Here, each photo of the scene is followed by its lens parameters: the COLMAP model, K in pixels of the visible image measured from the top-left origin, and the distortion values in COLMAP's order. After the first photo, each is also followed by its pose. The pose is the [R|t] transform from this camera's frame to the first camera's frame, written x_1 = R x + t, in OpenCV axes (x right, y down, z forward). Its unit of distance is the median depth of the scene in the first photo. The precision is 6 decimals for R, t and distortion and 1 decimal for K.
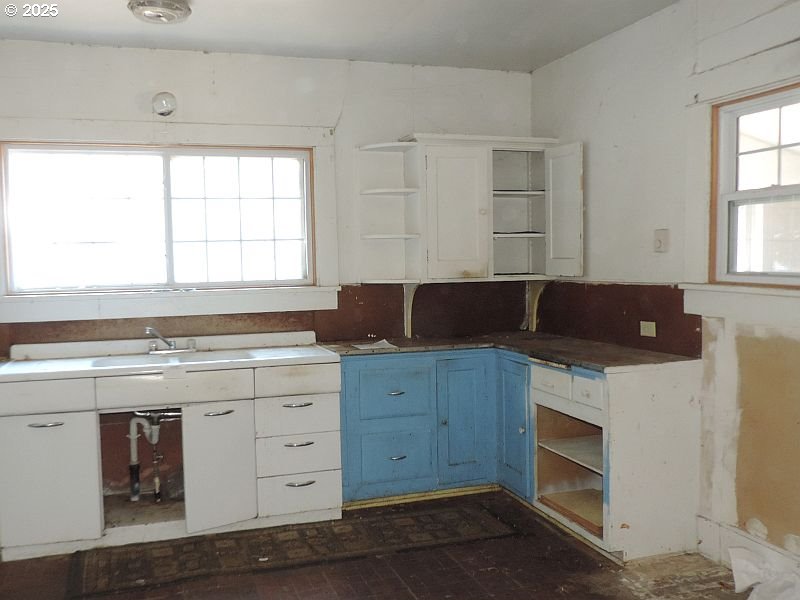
lens RADIAL K [[766.3, 0, 399.9], [0, 766.3, 299.7], [0, 0, 1]] dist [-0.031351, 0.000000]
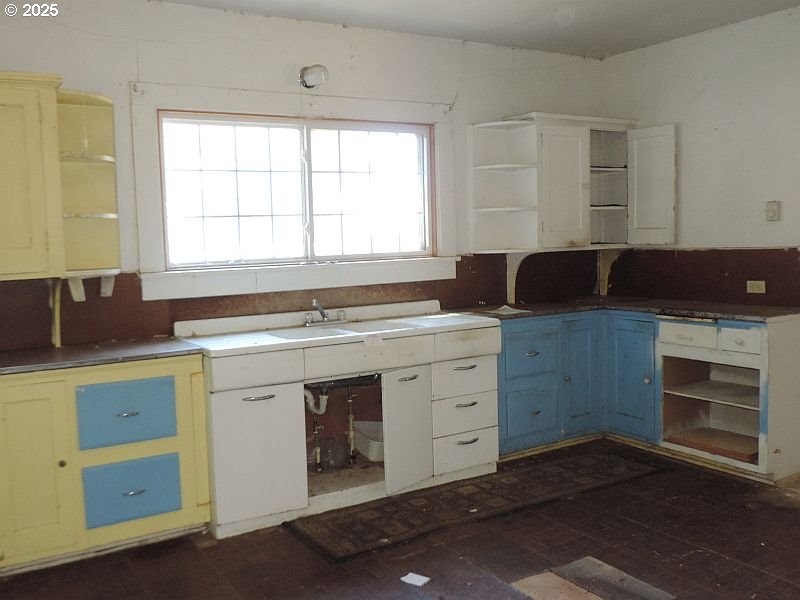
lens RADIAL K [[766.3, 0, 403.9], [0, 766.3, 301.6], [0, 0, 1]] dist [-0.031351, 0.000000]
pose [[0.973266, -0.031133, 0.227560, -0.427950], [0.024443, 0.999184, 0.032159, 0.009176], [-0.228376, -0.025737, 0.973233, -0.010700]]
